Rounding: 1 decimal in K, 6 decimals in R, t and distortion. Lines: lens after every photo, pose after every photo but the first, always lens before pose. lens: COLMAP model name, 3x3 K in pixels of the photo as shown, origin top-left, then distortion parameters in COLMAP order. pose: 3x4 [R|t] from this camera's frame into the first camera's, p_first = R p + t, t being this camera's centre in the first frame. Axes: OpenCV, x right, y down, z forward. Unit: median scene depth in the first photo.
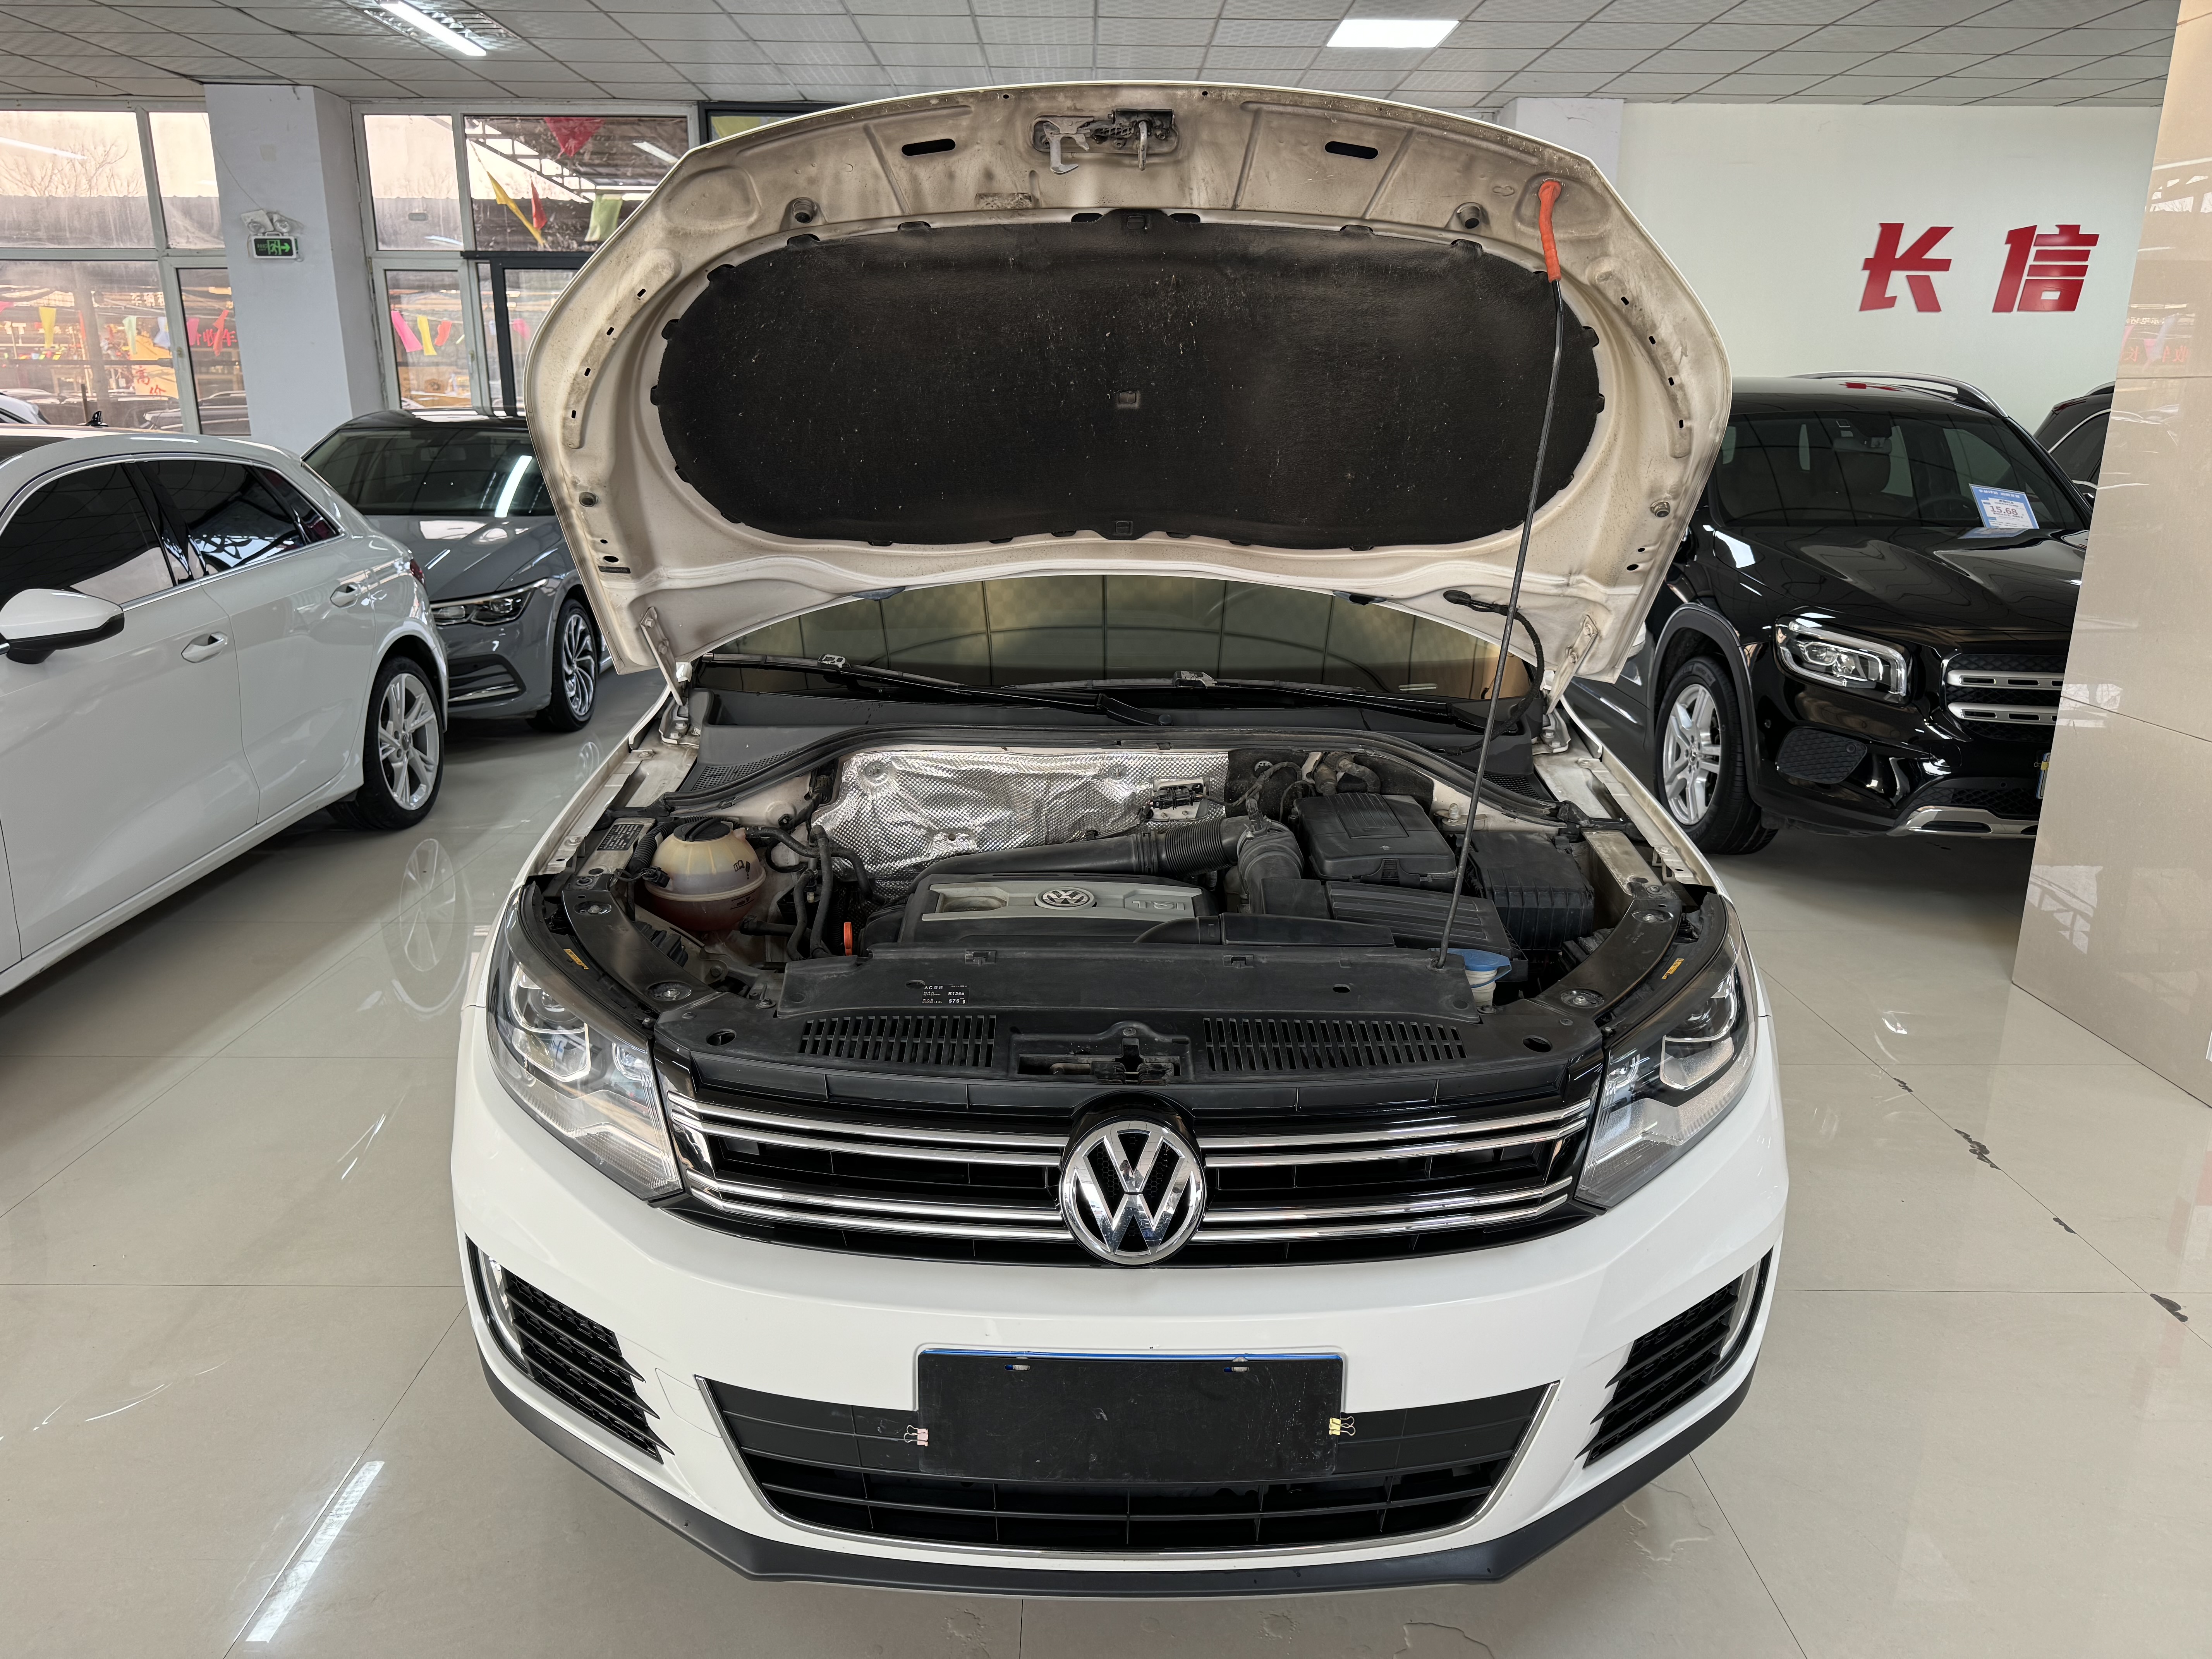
lens RADIAL K [[1599.5, 0, 1102.9], [0, 1599.5, 840.3], [0, 0, 1]] dist [0.039301, -0.054302]
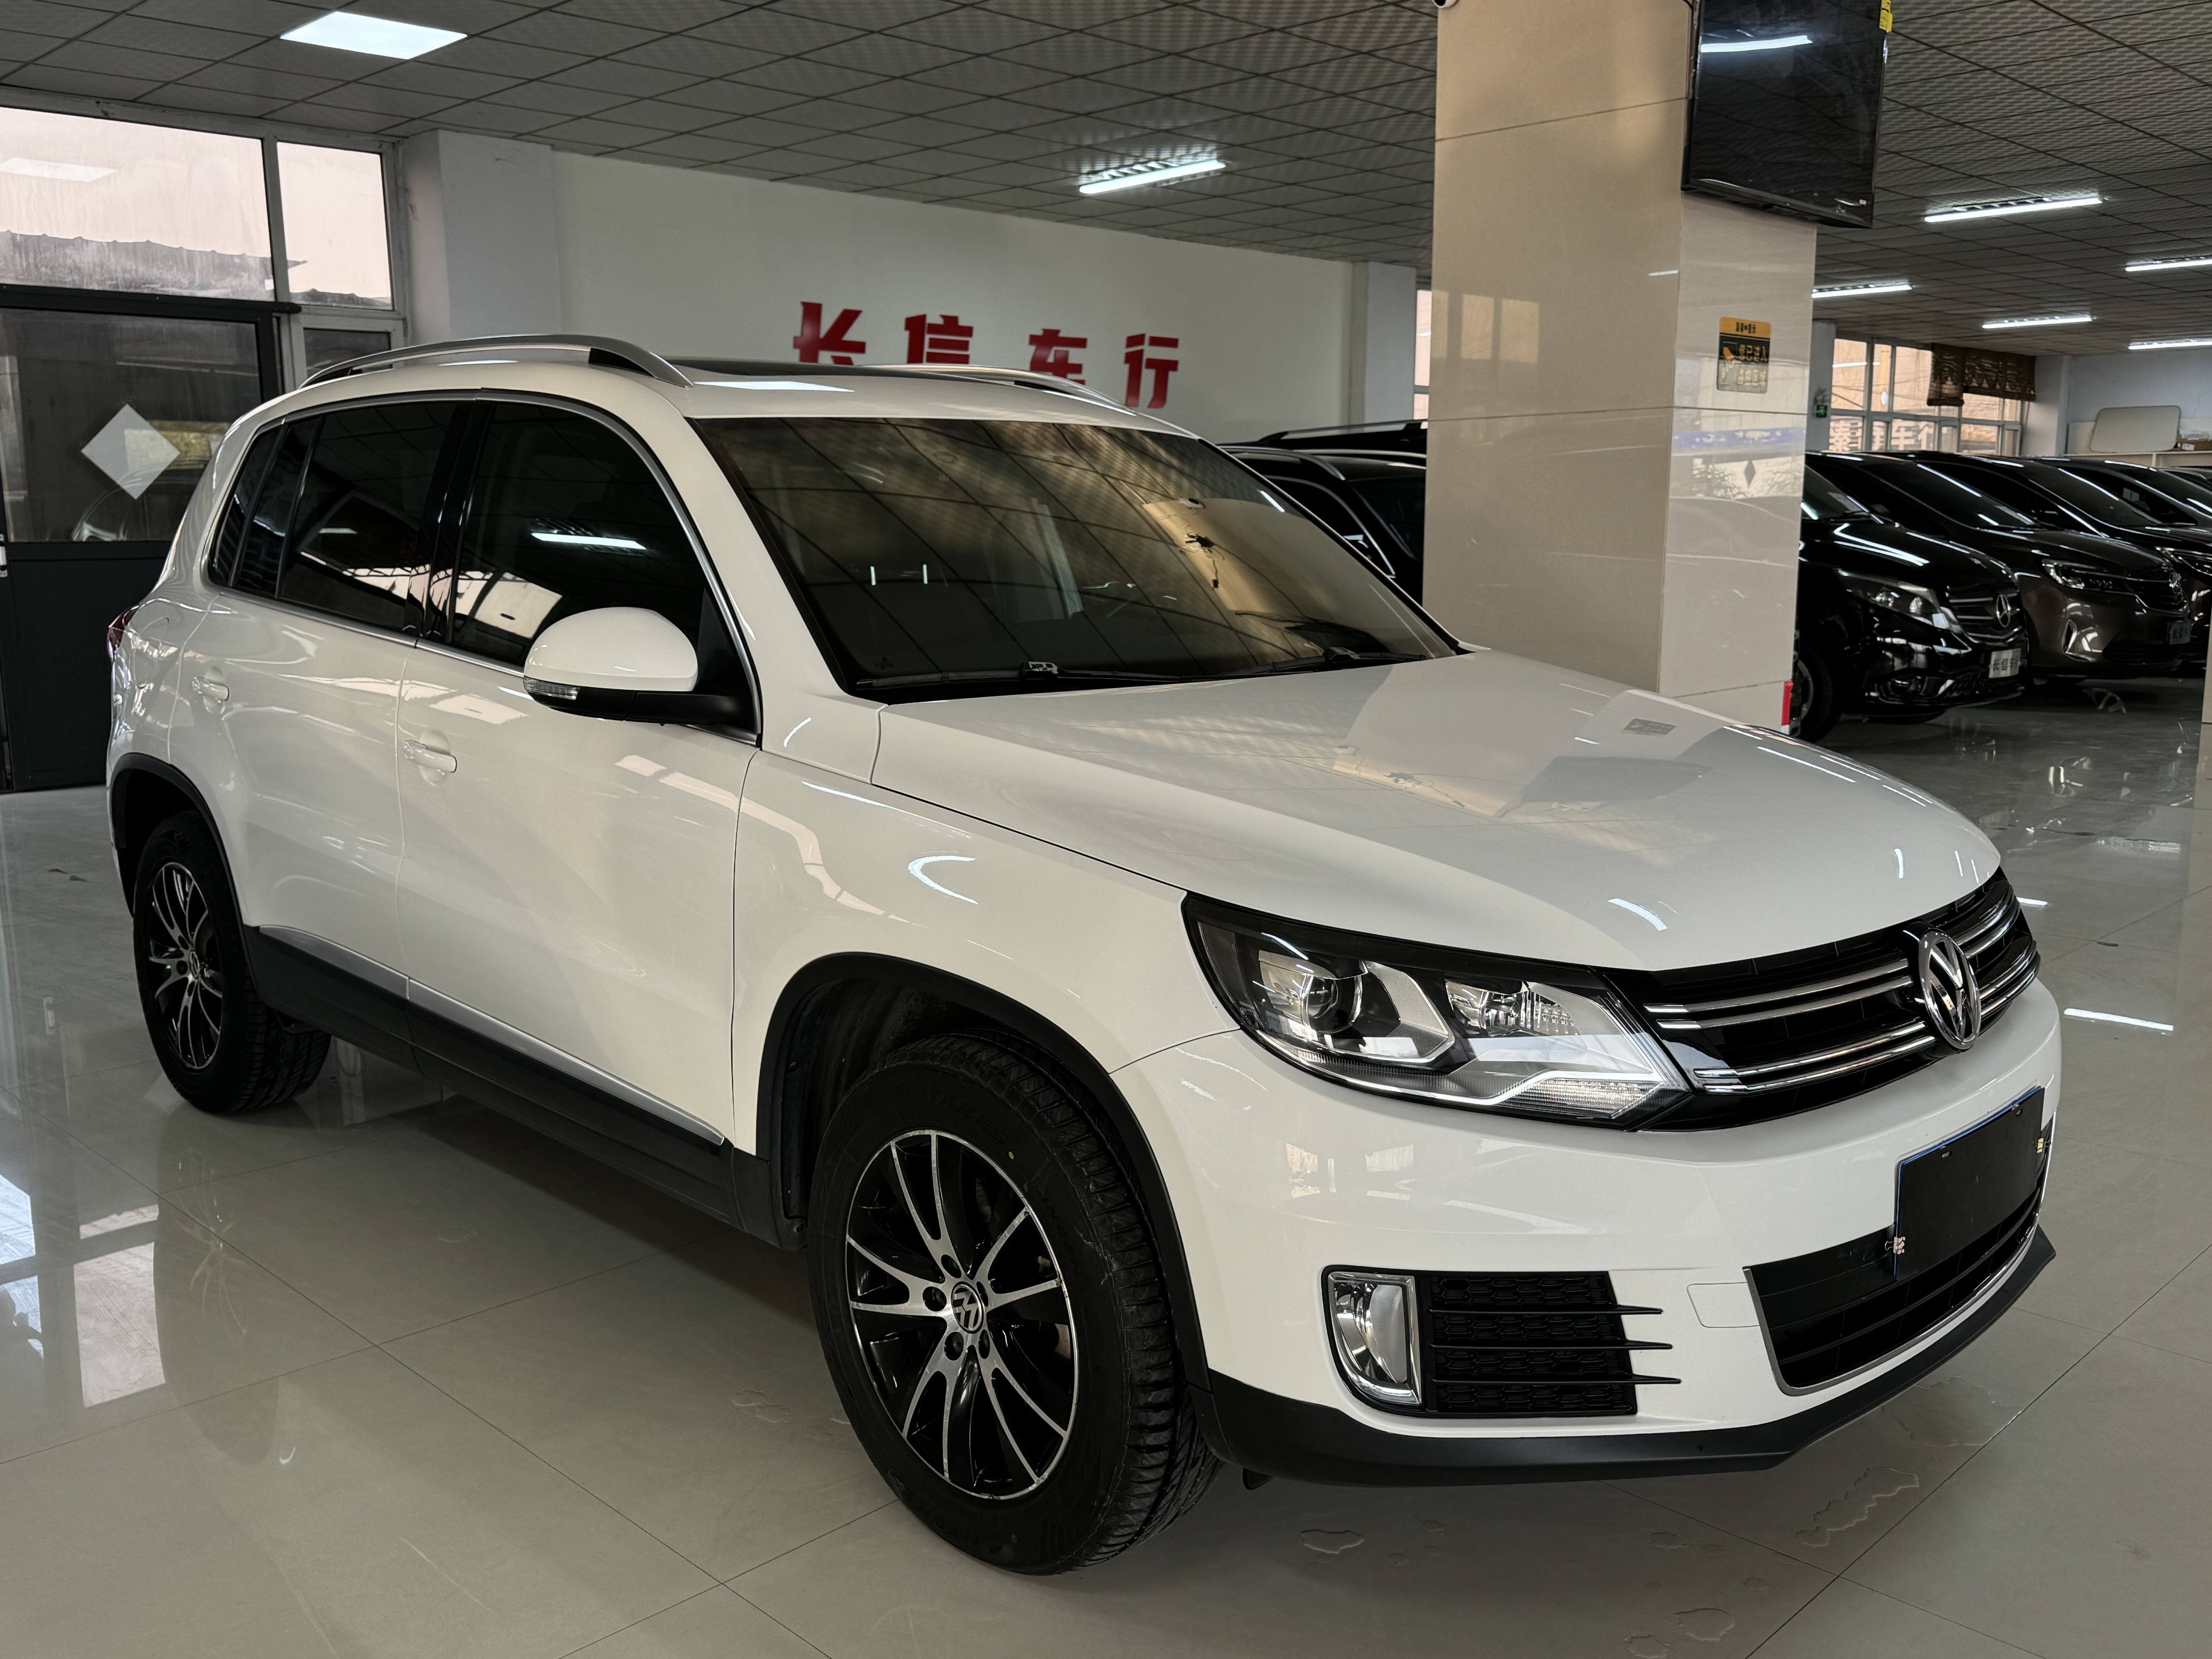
lens RADIAL K [[1947.9, 0, 1148.4], [0, 1947.9, 874.4], [0, 0, 1]] dist [-0.010283, -0.033628]
pose [[0.697817, -0.135938, 0.703259, -0.471739], [0.196226, 0.980545, -0.005171, 0.008477], [-0.688874, 0.141606, 0.710915, 0.125122]]
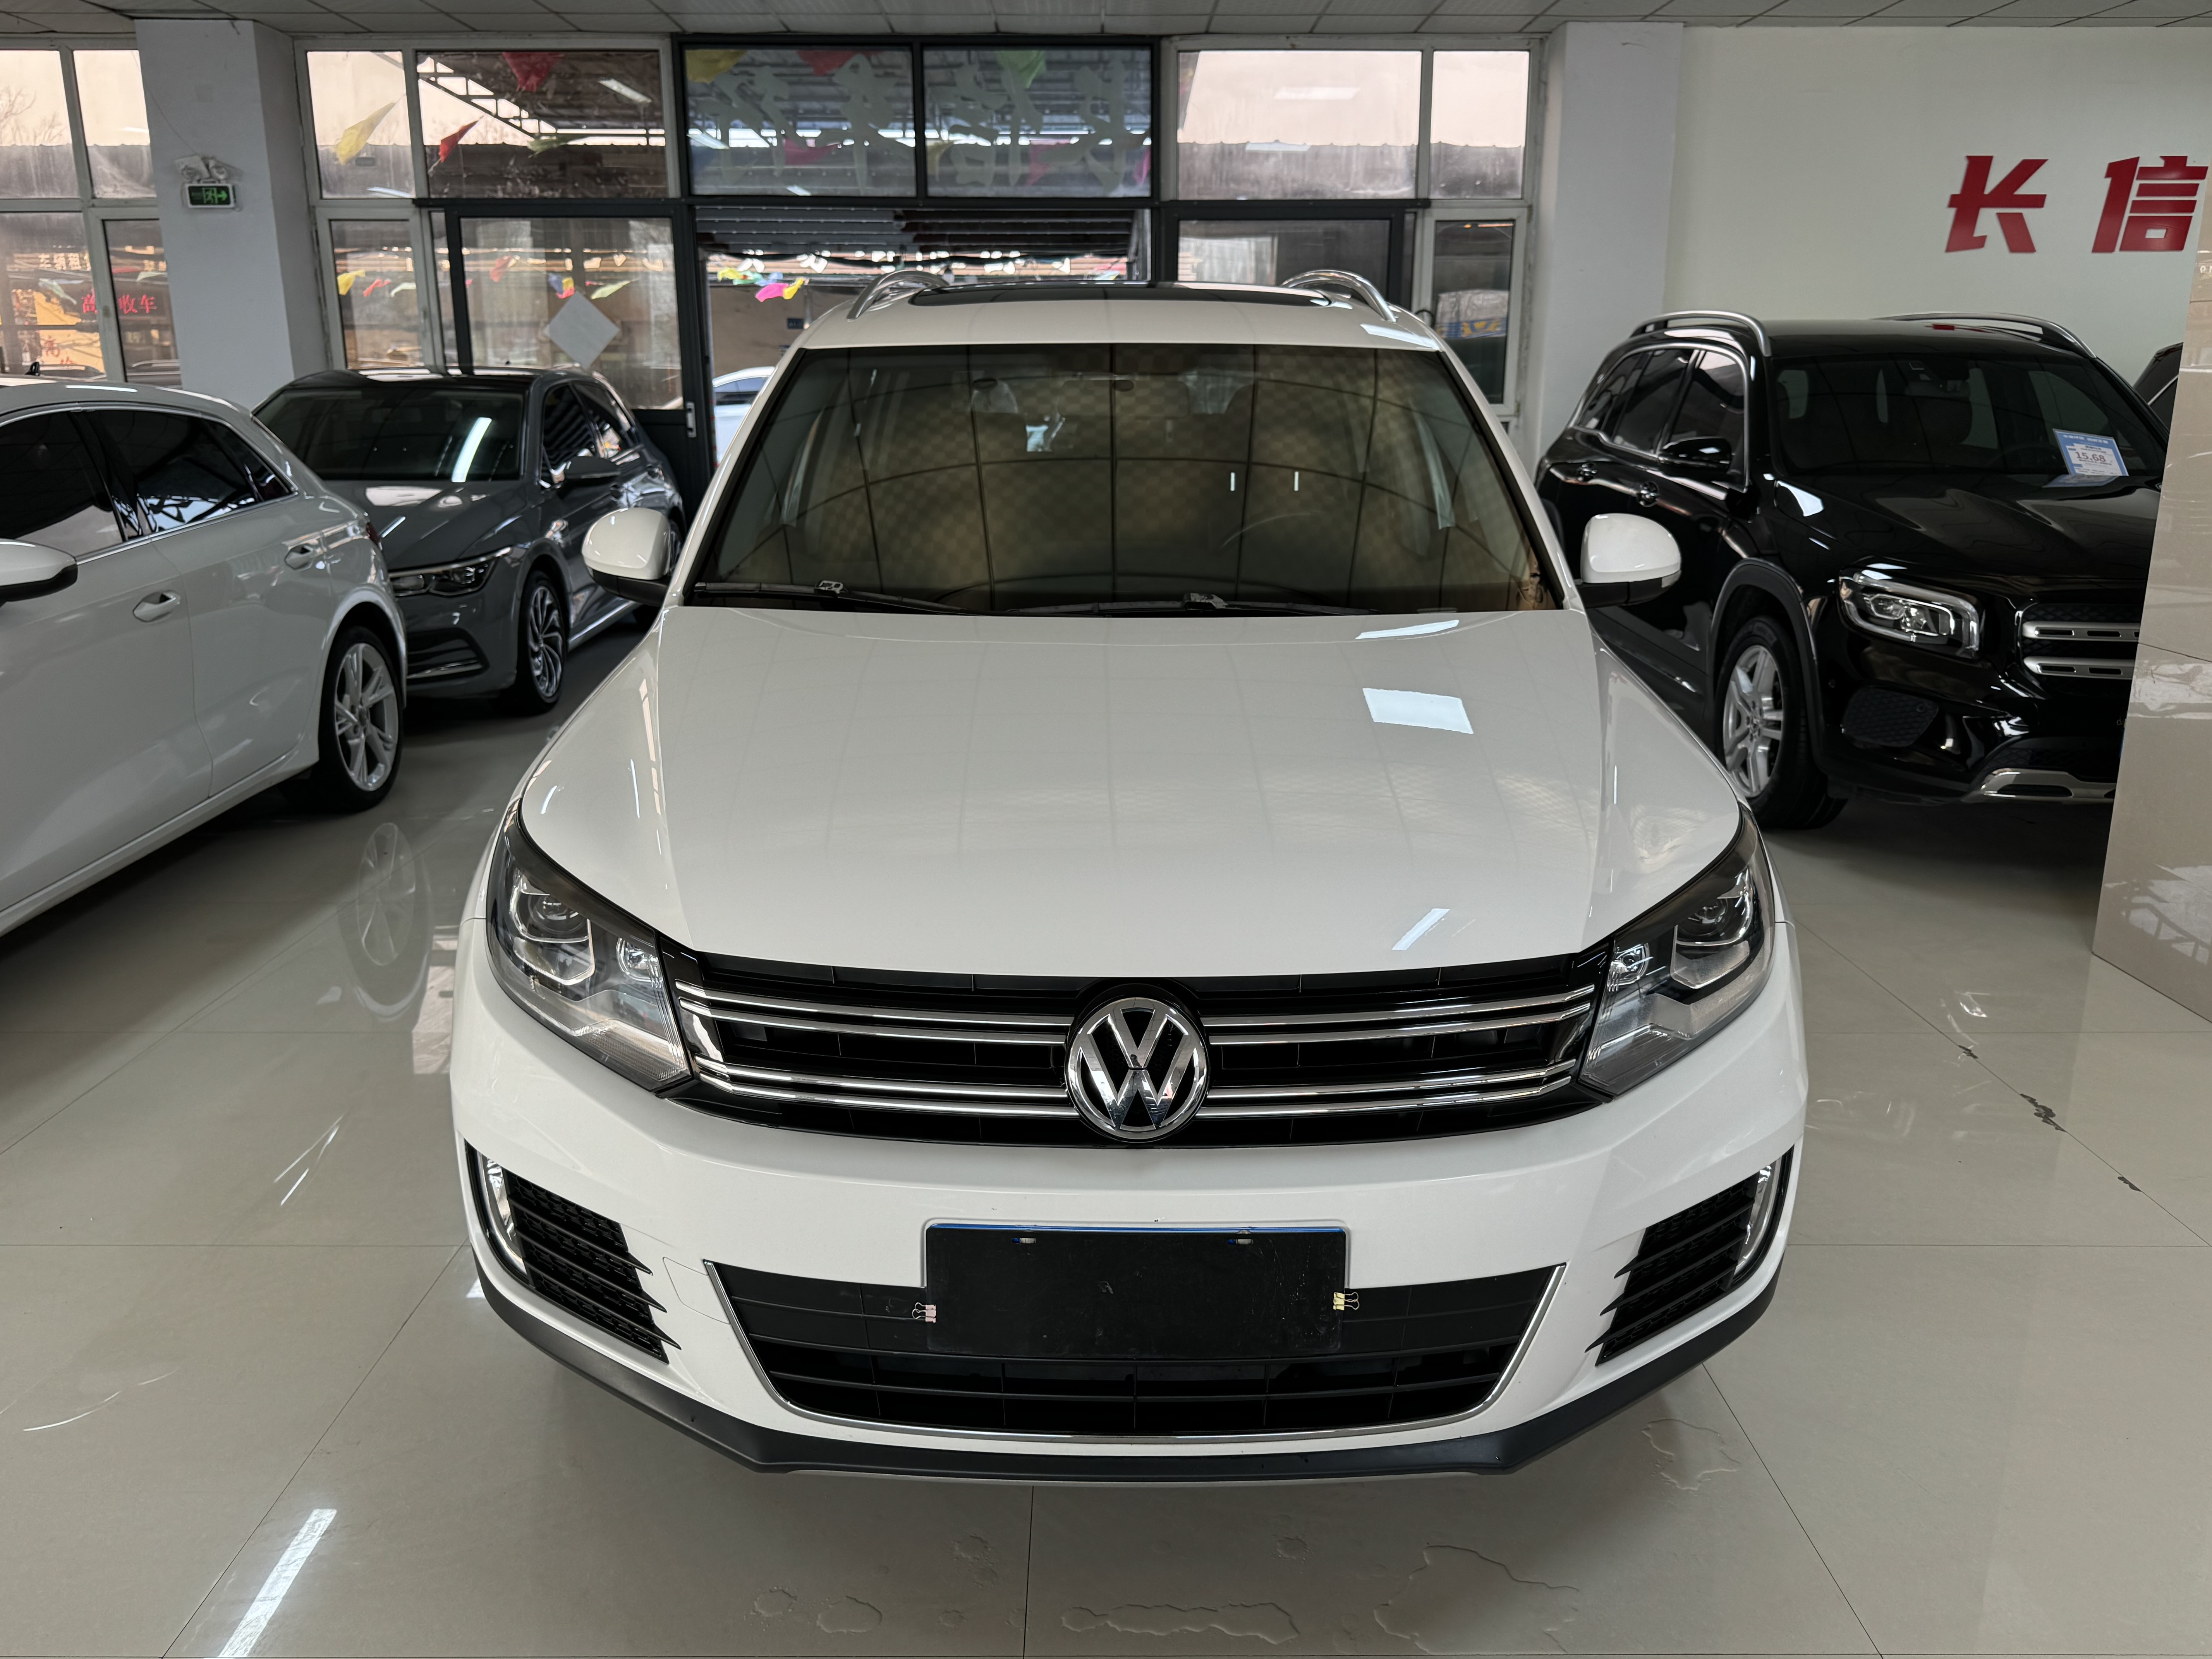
lens RADIAL K [[1805.5, 0, 1110.6], [0, 1805.5, 840.2], [0, 0, 1]] dist [0.043179, -0.066646]
pose [[0.999968, -0.005772, -0.005546, 0.003006], [0.005688, 0.999872, -0.014973, 0.031276], [0.005632, 0.014941, 0.999873, -0.047651]]
